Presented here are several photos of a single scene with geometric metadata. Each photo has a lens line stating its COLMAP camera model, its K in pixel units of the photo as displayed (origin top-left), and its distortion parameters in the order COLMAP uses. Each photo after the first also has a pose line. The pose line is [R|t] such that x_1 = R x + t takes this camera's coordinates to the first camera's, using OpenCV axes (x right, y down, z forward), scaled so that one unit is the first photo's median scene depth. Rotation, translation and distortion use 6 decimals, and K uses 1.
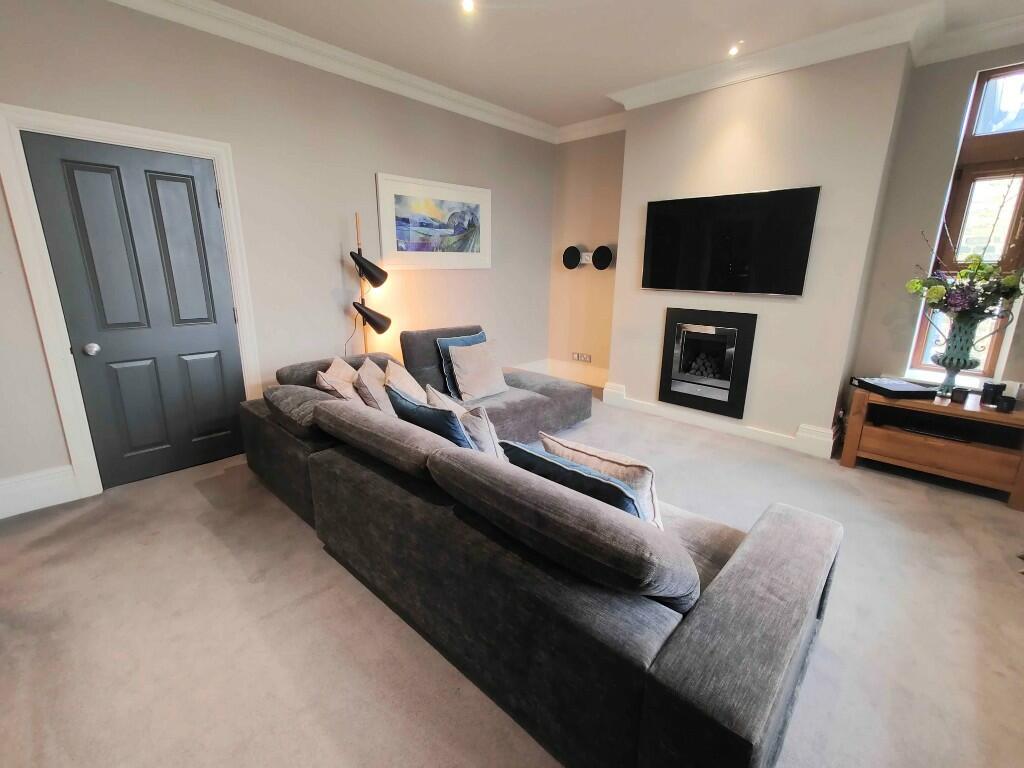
lens RADIAL K [[447.5, 0, 511.8], [0, 447.5, 379.0], [0, 0, 1]] dist [0.001093, -0.000354]
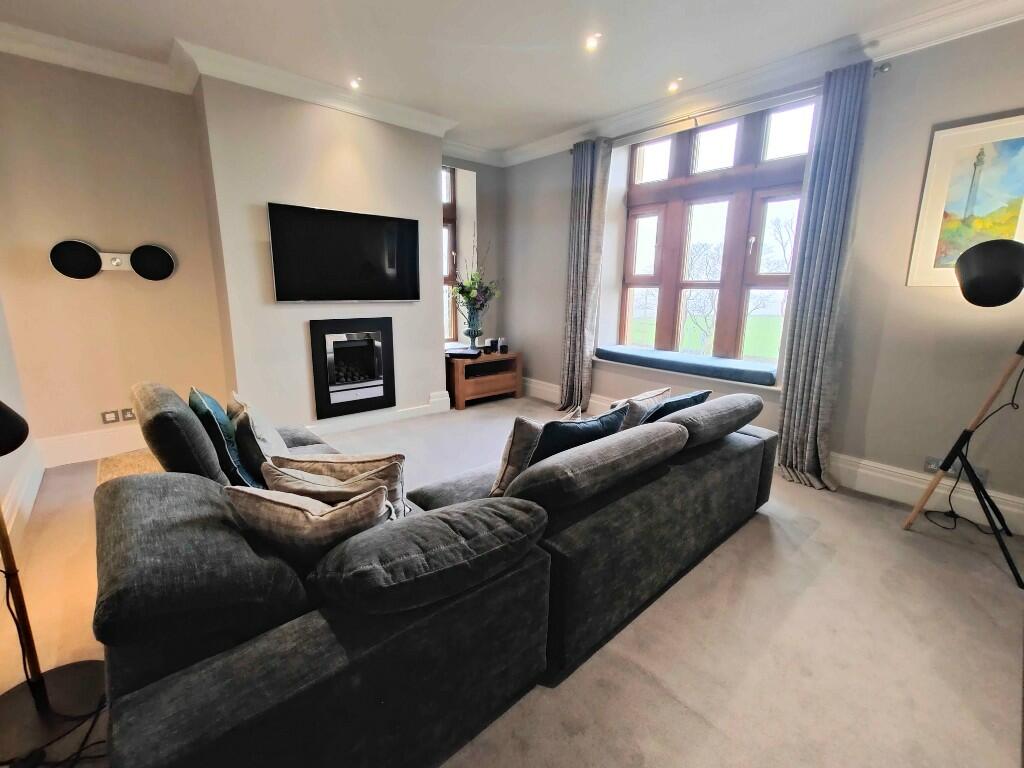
lens RADIAL K [[447.5, 0, 511.8], [0, 447.5, 379.0], [0, 0, 1]] dist [0.001093, -0.000354]
pose [[0.094374, -0.215902, 0.971844, -0.632530], [0.231178, 0.954268, 0.189549, -0.139672], [-0.968324, 0.206780, 0.139969, 0.553053]]
